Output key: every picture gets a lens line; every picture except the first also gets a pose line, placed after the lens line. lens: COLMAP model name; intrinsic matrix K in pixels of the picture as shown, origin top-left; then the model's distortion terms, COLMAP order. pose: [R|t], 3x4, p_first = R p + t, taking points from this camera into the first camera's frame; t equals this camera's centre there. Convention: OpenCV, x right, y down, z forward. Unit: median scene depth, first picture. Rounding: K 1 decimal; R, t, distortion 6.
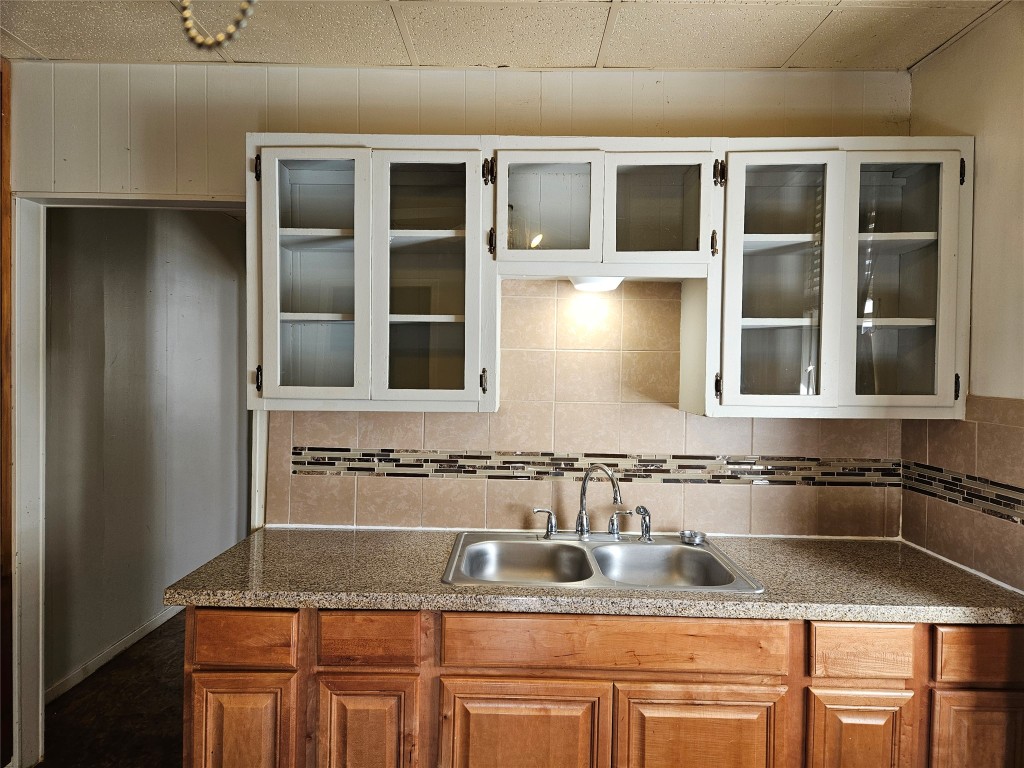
lens RADIAL K [[681.7, 0, 512.0], [0, 681.7, 385.1], [0, 0, 1]] dist [0.080066, -0.065930]
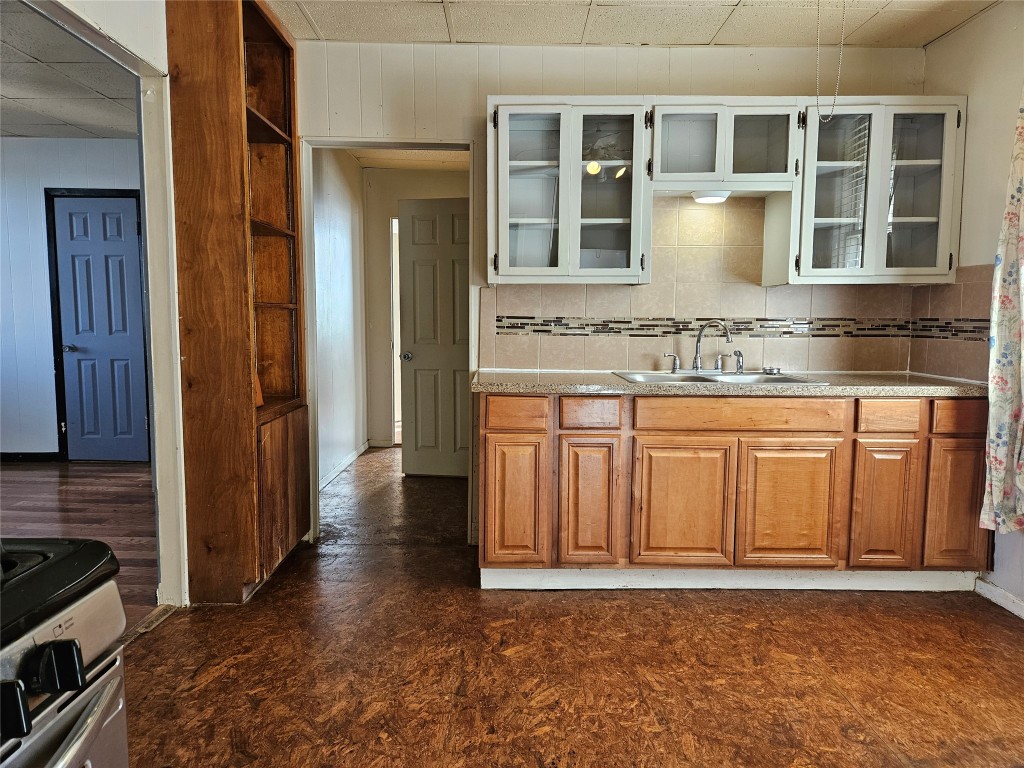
lens RADIAL K [[681.7, 0, 520.3], [0, 681.7, 381.3], [0, 0, 1]] dist [0.080066, -0.065930]
pose [[0.999596, -0.011675, 0.025928, -0.358435], [0.009912, 0.997695, 0.067132, 0.153956], [-0.026652, -0.066848, 0.997407, -0.533247]]
